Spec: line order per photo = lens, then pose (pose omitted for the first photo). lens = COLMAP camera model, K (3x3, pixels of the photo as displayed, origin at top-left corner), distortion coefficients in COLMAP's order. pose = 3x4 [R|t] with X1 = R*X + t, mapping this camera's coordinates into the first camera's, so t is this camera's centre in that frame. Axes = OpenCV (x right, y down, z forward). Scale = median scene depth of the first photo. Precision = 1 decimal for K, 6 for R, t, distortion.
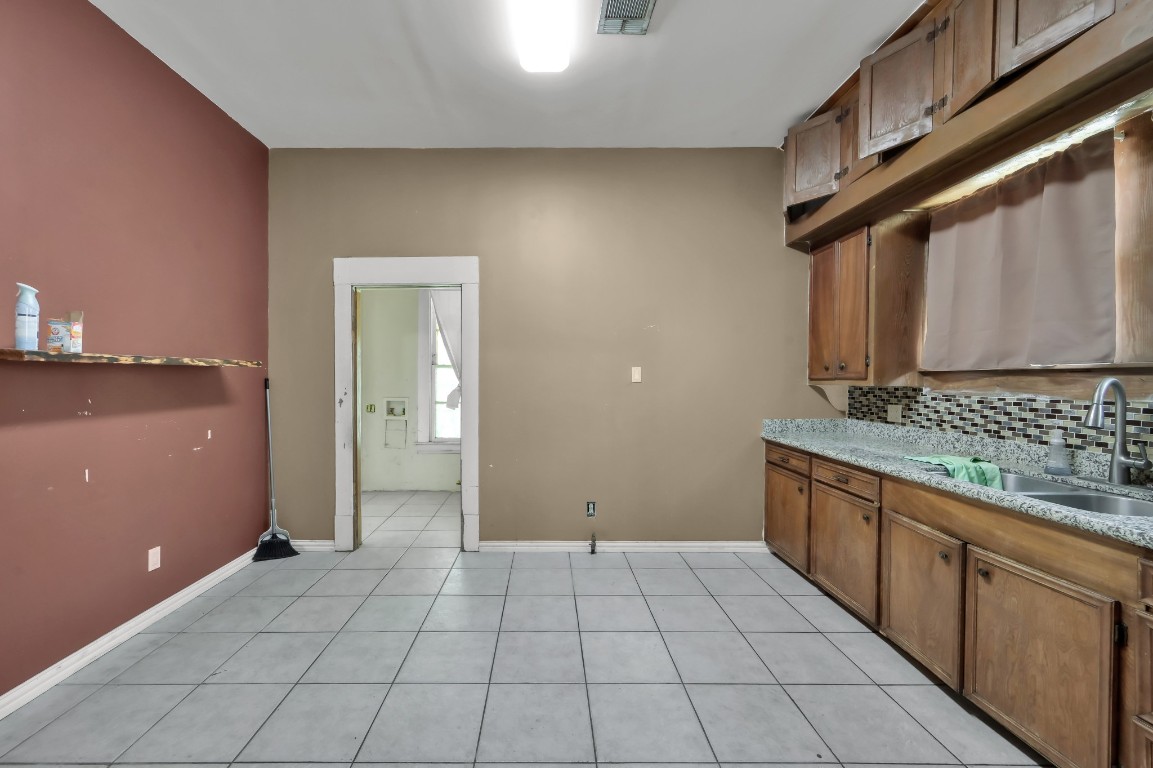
lens RADIAL K [[459.8, 0, 576.5], [0, 459.8, 384.0], [0, 0, 1]] dist [0.000077, -0.000009]
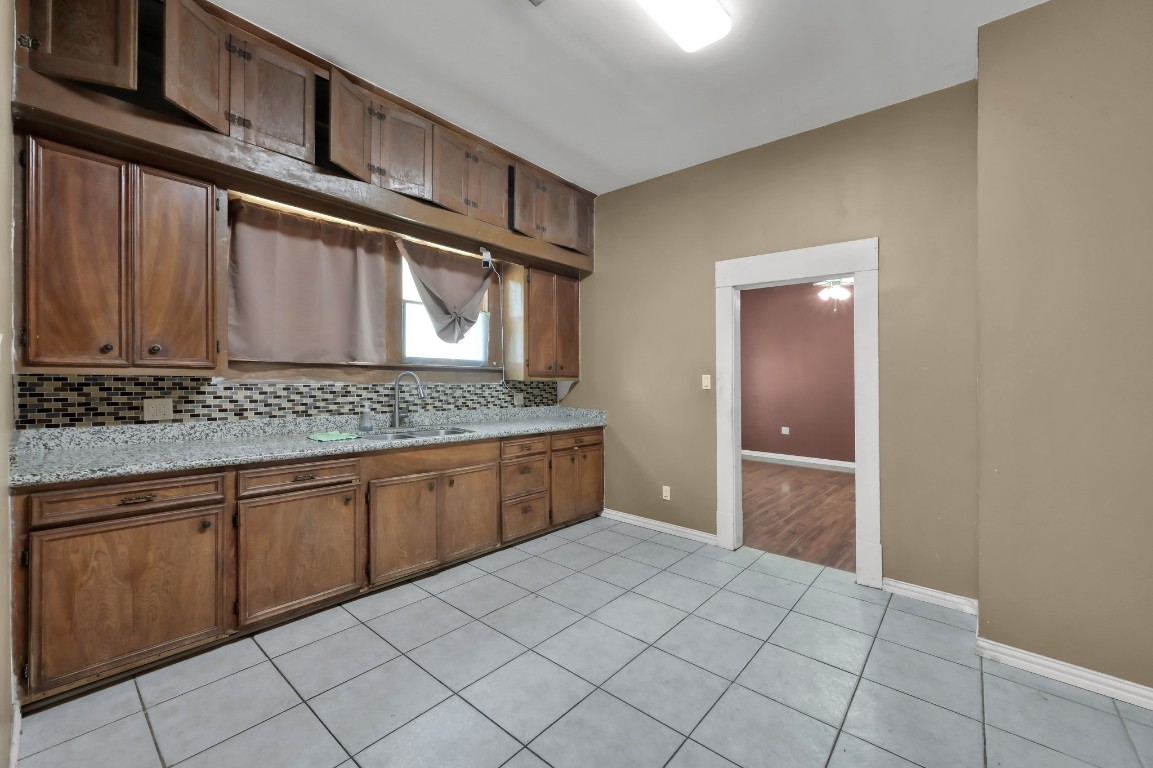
lens RADIAL K [[460.1, 0, 572.0], [0, 460.1, 344.9], [0, 0, 1]] dist [0.000455, 0.000071]
pose [[-0.706576, 0.032205, 0.706904, -0.474447], [-0.015806, 0.997996, -0.061266, -0.013007], [-0.707461, -0.054462, -0.704651, 1.277267]]
